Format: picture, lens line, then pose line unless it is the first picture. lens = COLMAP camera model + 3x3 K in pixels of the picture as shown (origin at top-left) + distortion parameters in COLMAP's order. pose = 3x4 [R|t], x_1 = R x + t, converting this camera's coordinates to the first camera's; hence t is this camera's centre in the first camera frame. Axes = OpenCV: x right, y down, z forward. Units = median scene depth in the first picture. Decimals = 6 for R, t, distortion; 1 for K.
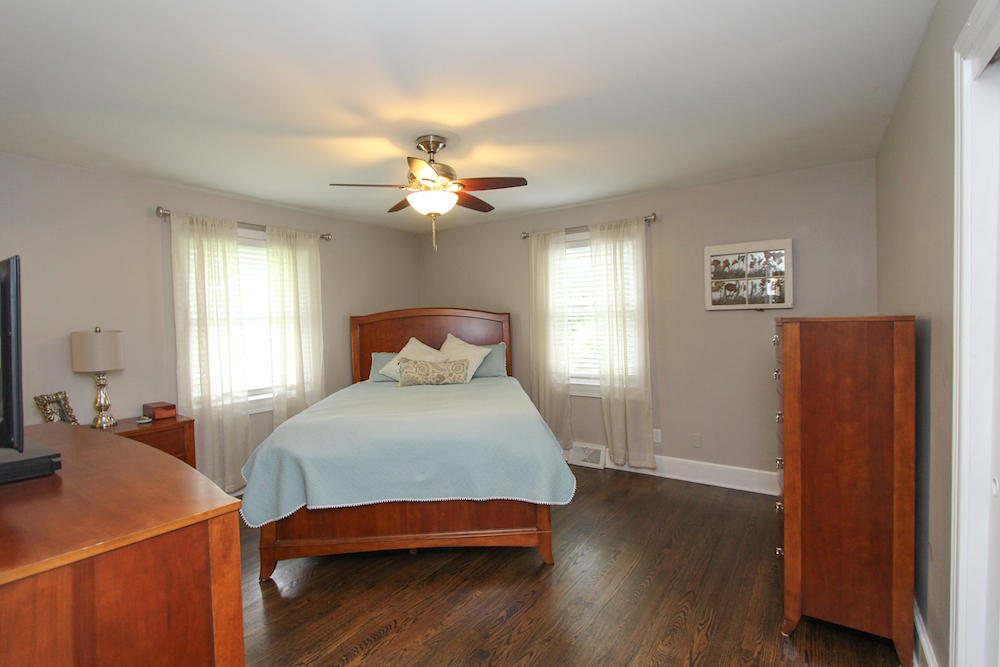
lens RADIAL K [[459.7, 0, 502.1], [0, 459.7, 332.1], [0, 0, 1]] dist [-0.019274, 0.002719]
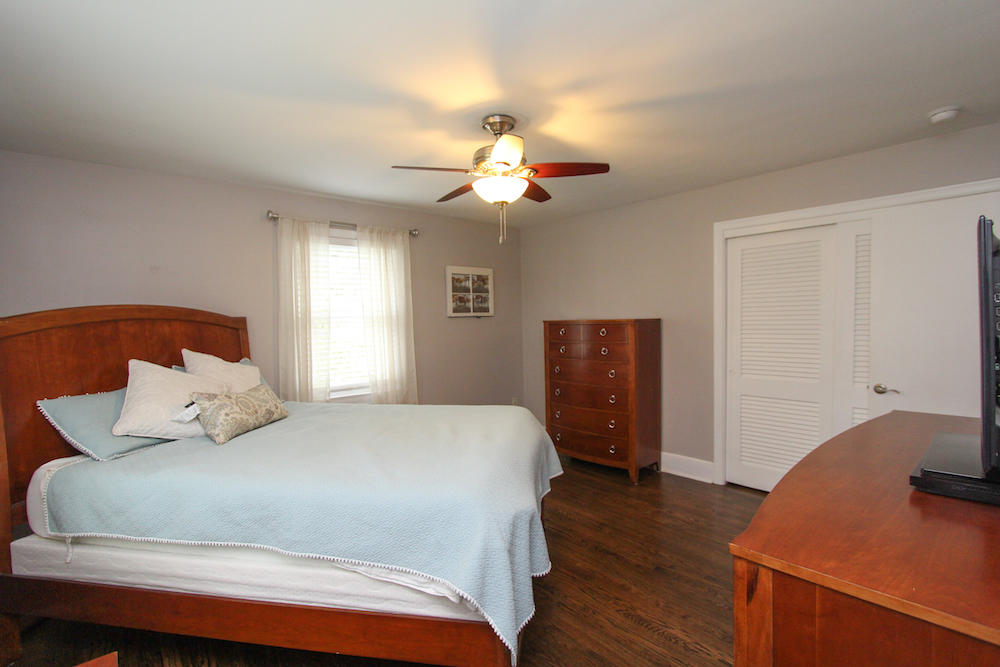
lens RADIAL K [[459.7, 0, 500.8], [0, 459.7, 328.3], [0, 0, 1]] dist [-0.019274, 0.002719]
pose [[0.237648, -0.007328, 0.971324, -0.741710], [0.042064, 0.999111, -0.002754, -0.005984], [-0.970440, 0.041513, 0.237745, 0.566190]]
